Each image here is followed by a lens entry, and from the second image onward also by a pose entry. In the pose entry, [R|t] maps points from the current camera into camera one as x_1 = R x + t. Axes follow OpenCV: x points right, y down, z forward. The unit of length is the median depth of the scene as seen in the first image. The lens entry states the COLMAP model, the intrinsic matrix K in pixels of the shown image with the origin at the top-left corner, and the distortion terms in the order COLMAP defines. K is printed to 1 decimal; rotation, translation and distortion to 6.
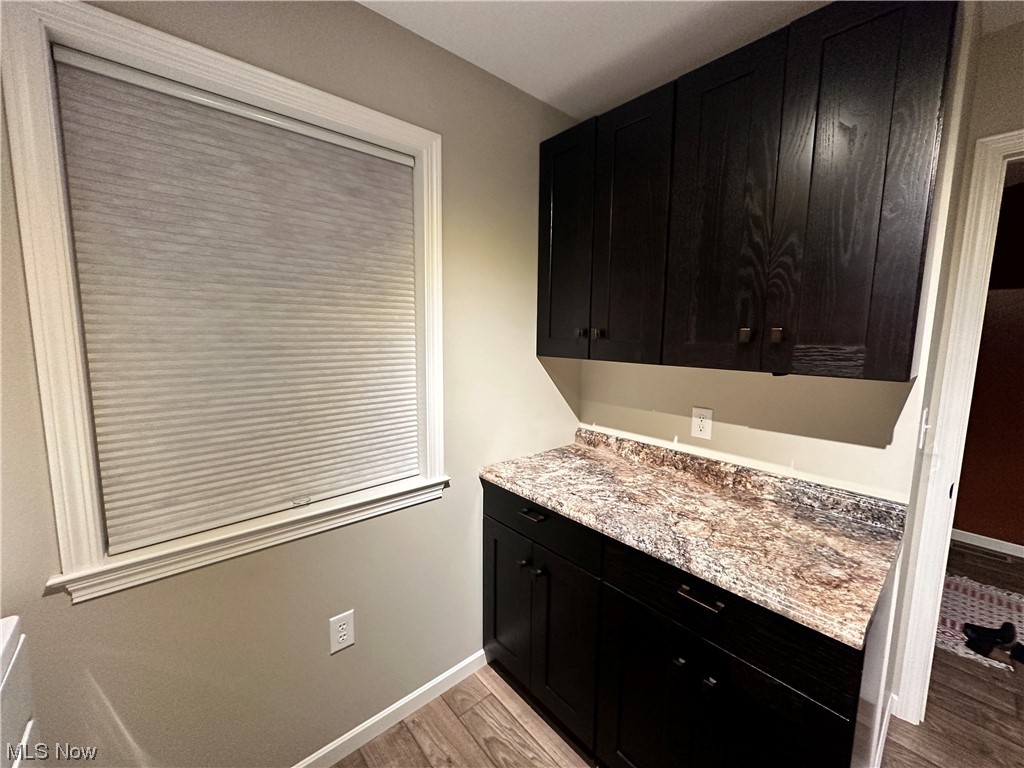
lens RADIAL K [[409.8, 0, 511.8], [0, 409.8, 383.4], [0, 0, 1]] dist [-0.001040, -0.000105]
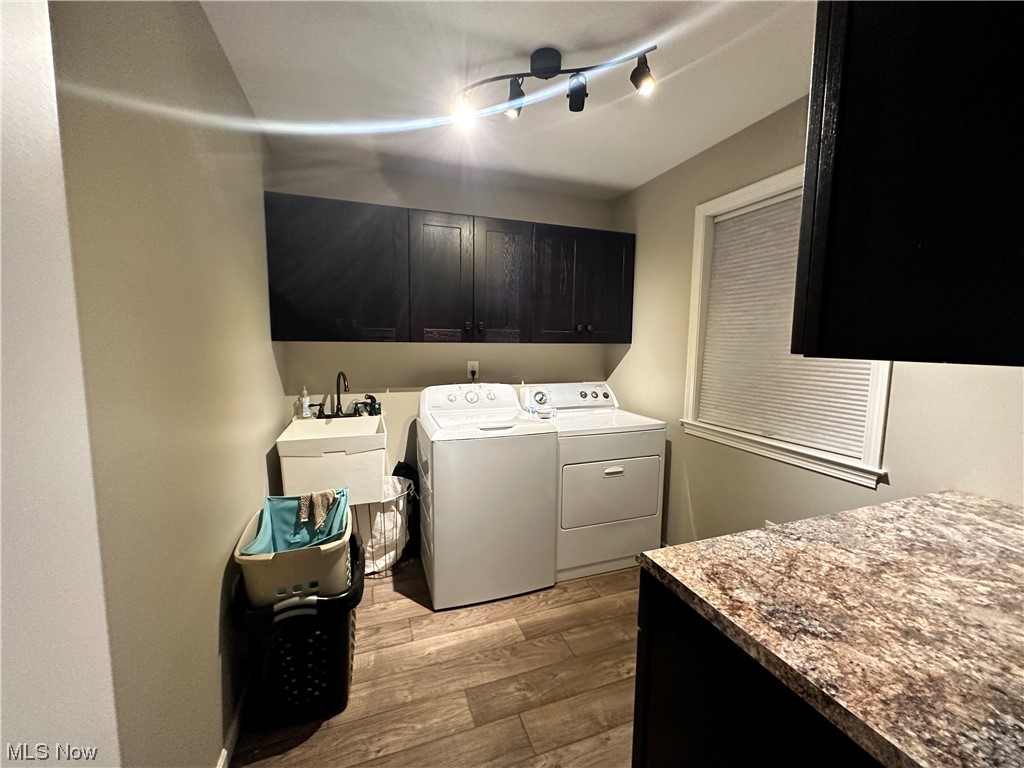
lens RADIAL K [[409.8, 0, 511.8], [0, 409.8, 383.4], [0, 0, 1]] dist [-0.001040, -0.000105]
pose [[-0.363638, 0.084648, -0.927686, 1.245807], [-0.129385, 0.981621, 0.140286, 0.004663], [0.922511, 0.171042, -0.346002, 0.593812]]
